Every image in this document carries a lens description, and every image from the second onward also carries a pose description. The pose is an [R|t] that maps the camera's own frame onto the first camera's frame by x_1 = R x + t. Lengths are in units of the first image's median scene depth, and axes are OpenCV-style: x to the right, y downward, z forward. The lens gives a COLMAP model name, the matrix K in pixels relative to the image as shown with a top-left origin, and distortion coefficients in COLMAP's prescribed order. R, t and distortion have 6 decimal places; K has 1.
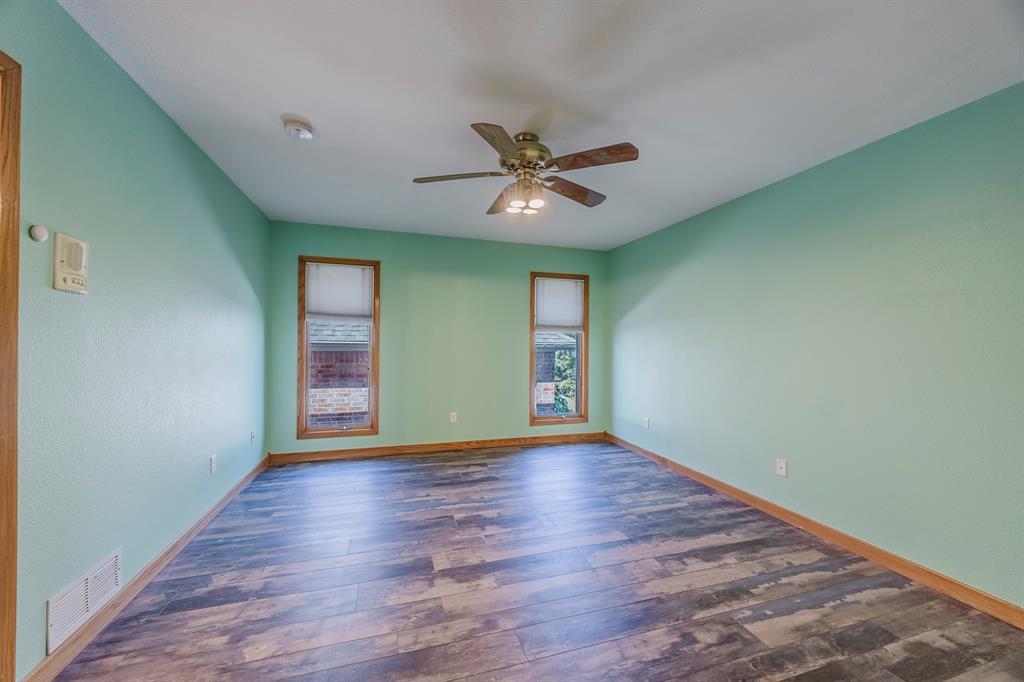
lens RADIAL K [[387.2, 0, 517.4], [0, 387.2, 343.3], [0, 0, 1]] dist [-0.003589, 0.000654]
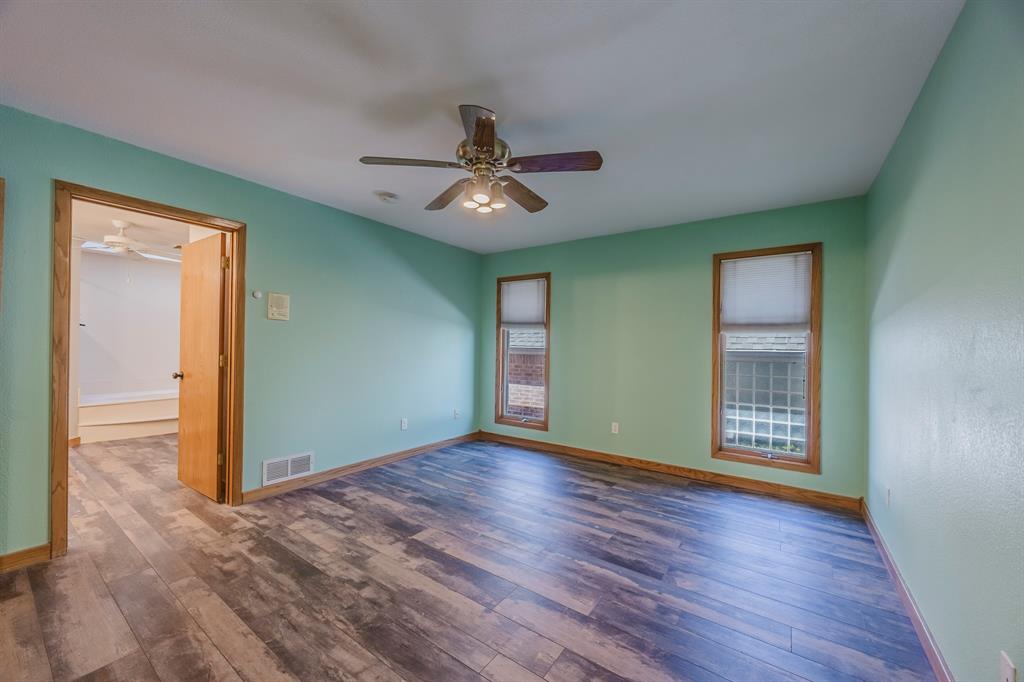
lens RADIAL K [[387.2, 0, 512.1], [0, 387.2, 346.0], [0, 0, 1]] dist [-0.003589, 0.000654]
pose [[0.606669, -0.000035, -0.794955, 0.455324], [-0.010101, 0.999919, -0.007753, 0.005207], [0.794890, 0.012734, 0.606619, 0.260323]]
